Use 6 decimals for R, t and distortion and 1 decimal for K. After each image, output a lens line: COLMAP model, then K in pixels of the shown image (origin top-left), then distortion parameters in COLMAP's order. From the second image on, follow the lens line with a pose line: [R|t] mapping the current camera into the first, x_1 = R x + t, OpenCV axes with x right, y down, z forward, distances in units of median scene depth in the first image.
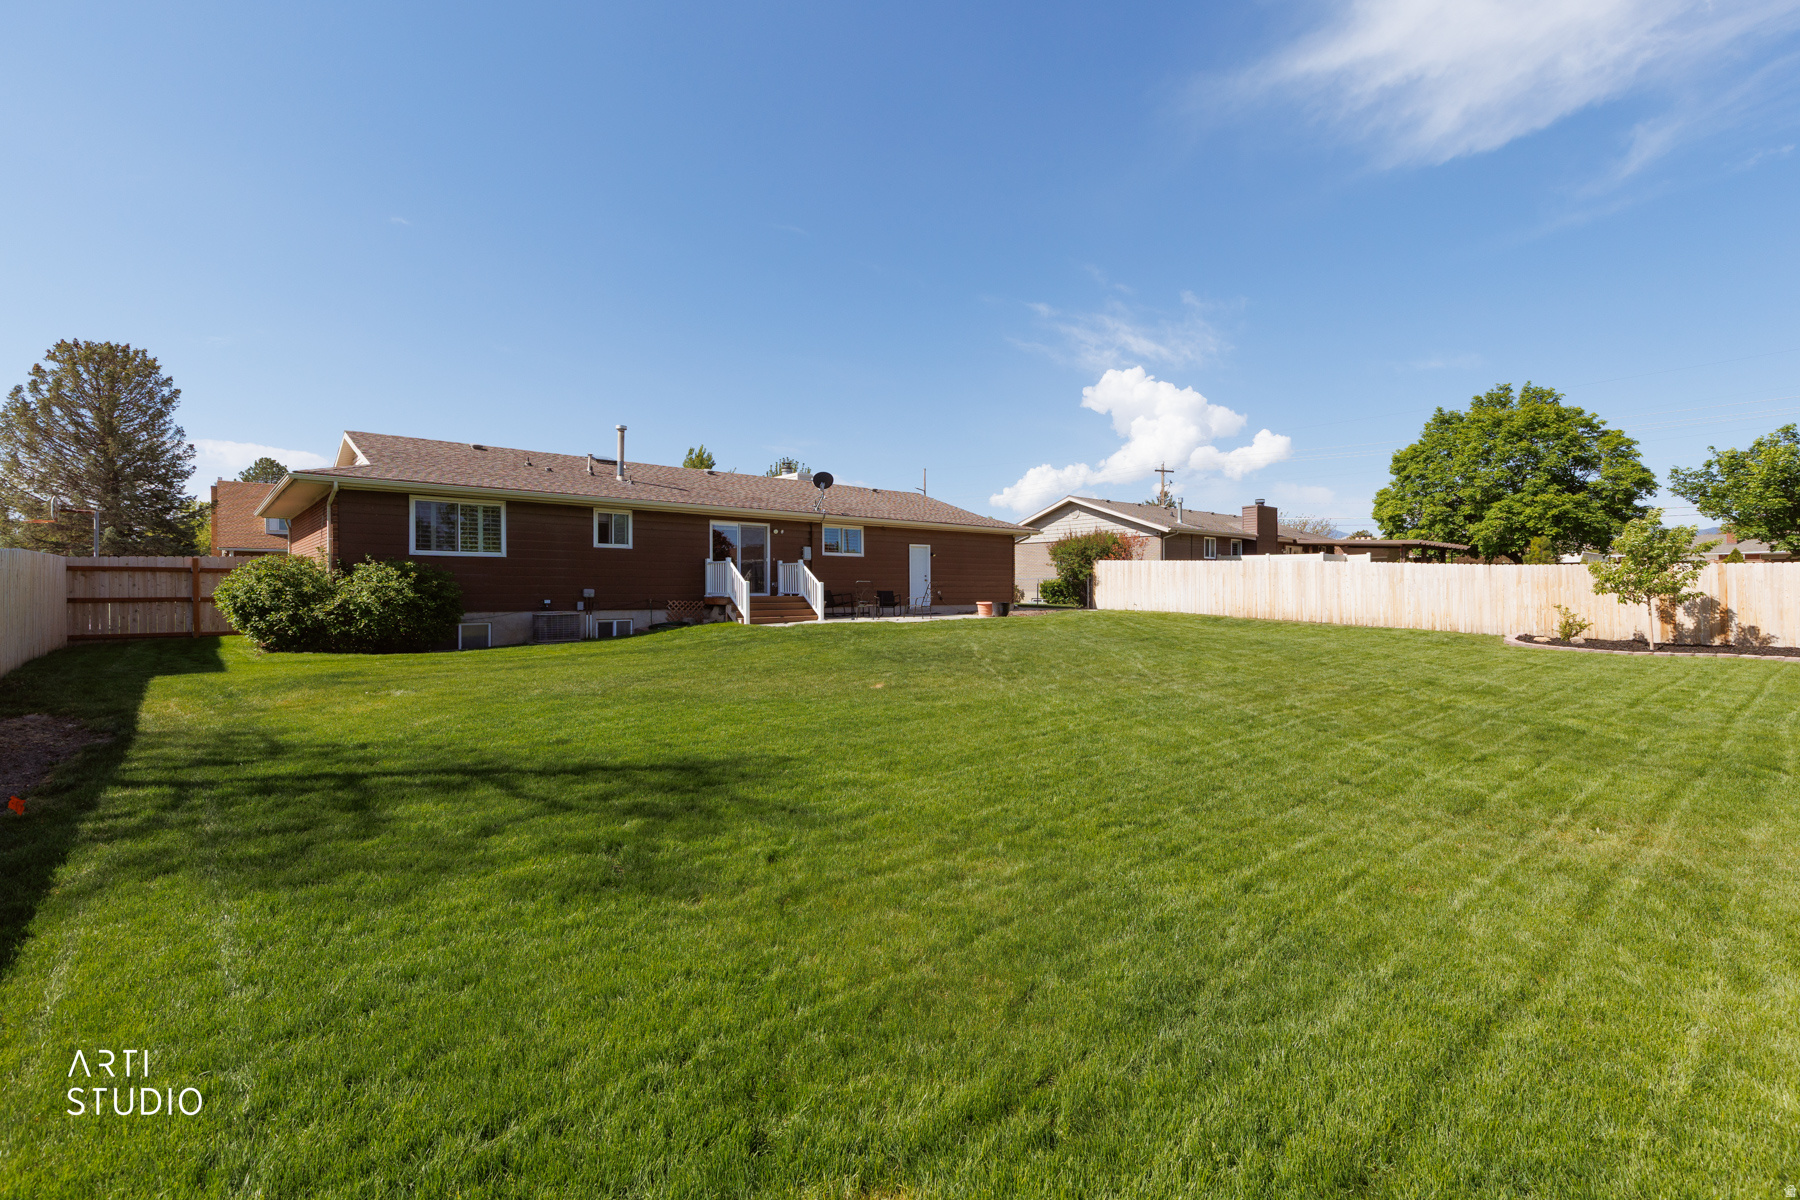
lens RADIAL K [[787.6, 0, 912.0], [0, 787.6, 597.0], [0, 0, 1]] dist [-0.005528, -0.000017]
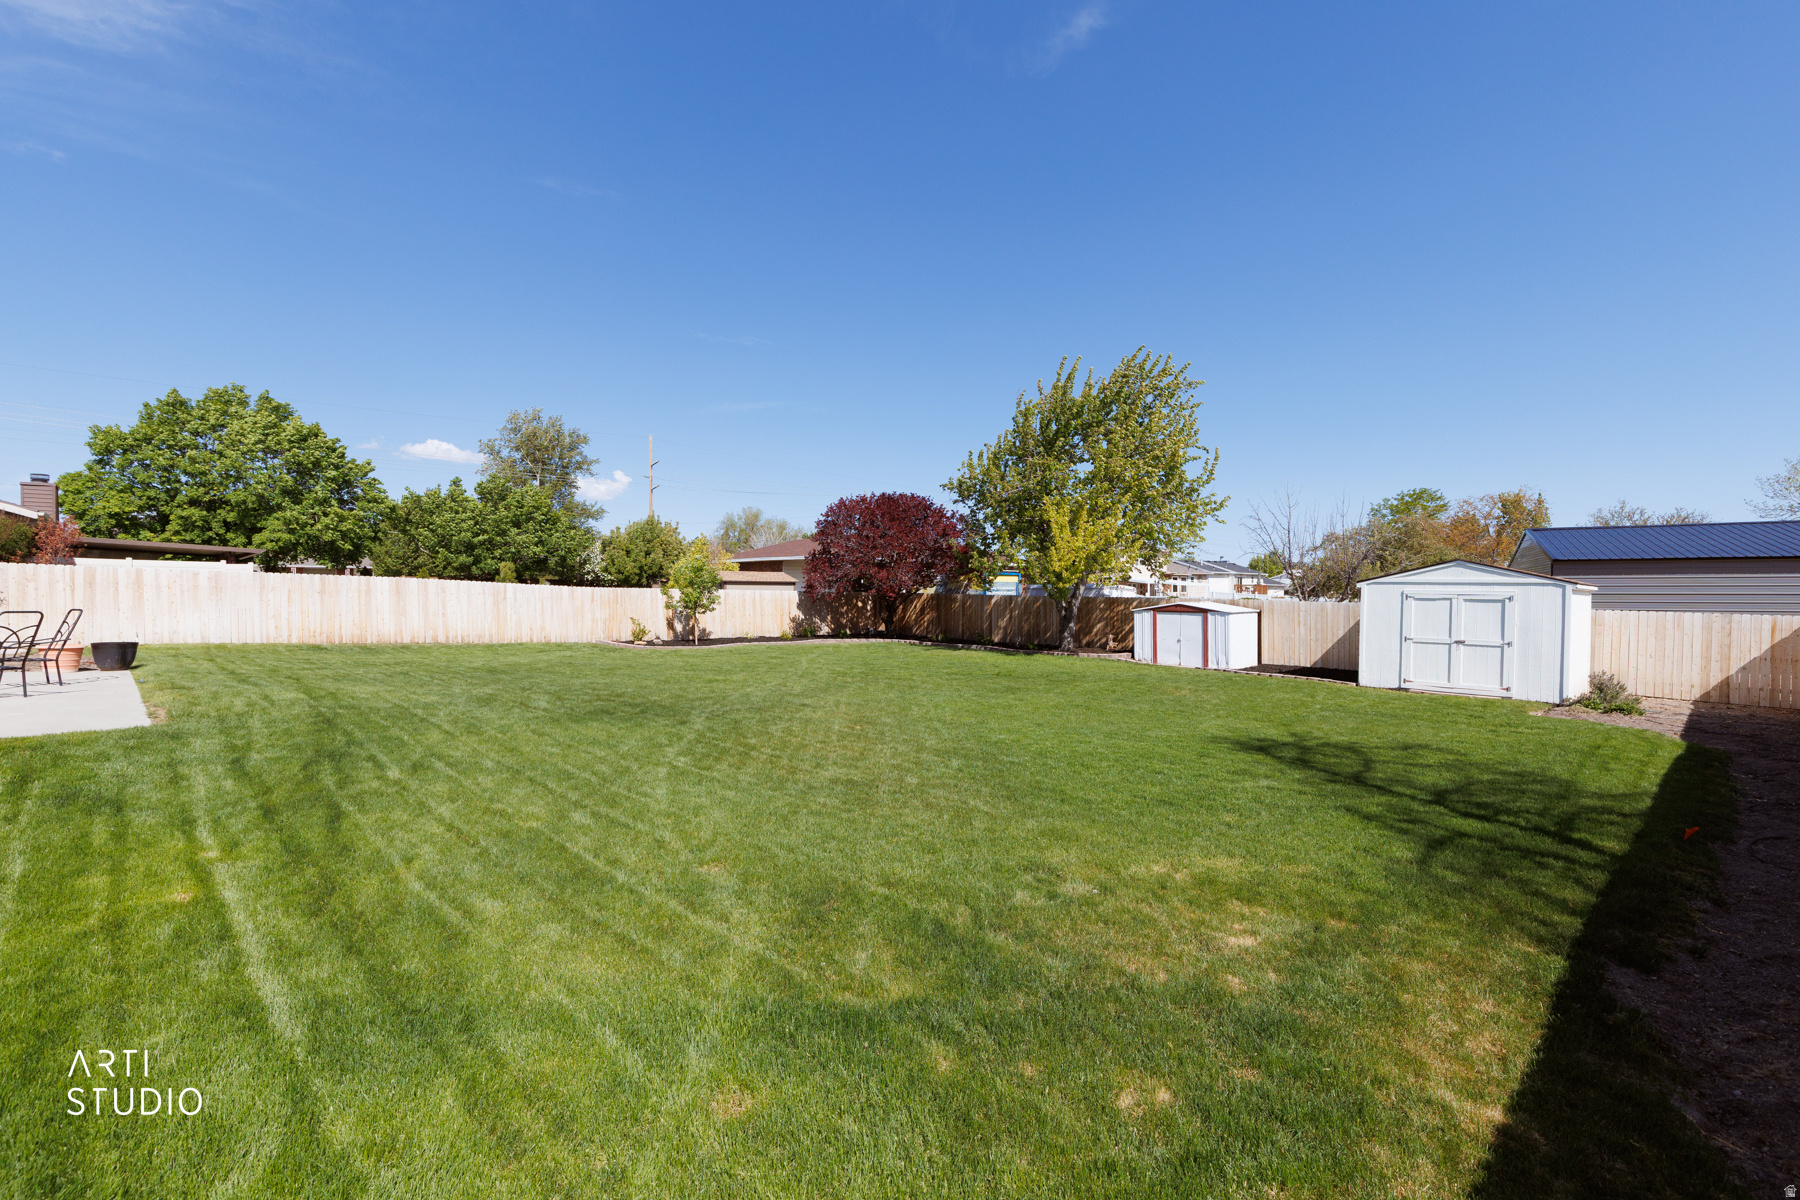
lens RADIAL K [[787.6, 0, 911.4], [0, 787.6, 604.4], [0, 0, 1]] dist [-0.005528, -0.000017]
pose [[-0.064069, -0.011894, 0.997875, -0.505890], [0.007818, 0.999892, 0.012420, -0.022987], [-0.997915, 0.008597, -0.063969, 0.508674]]
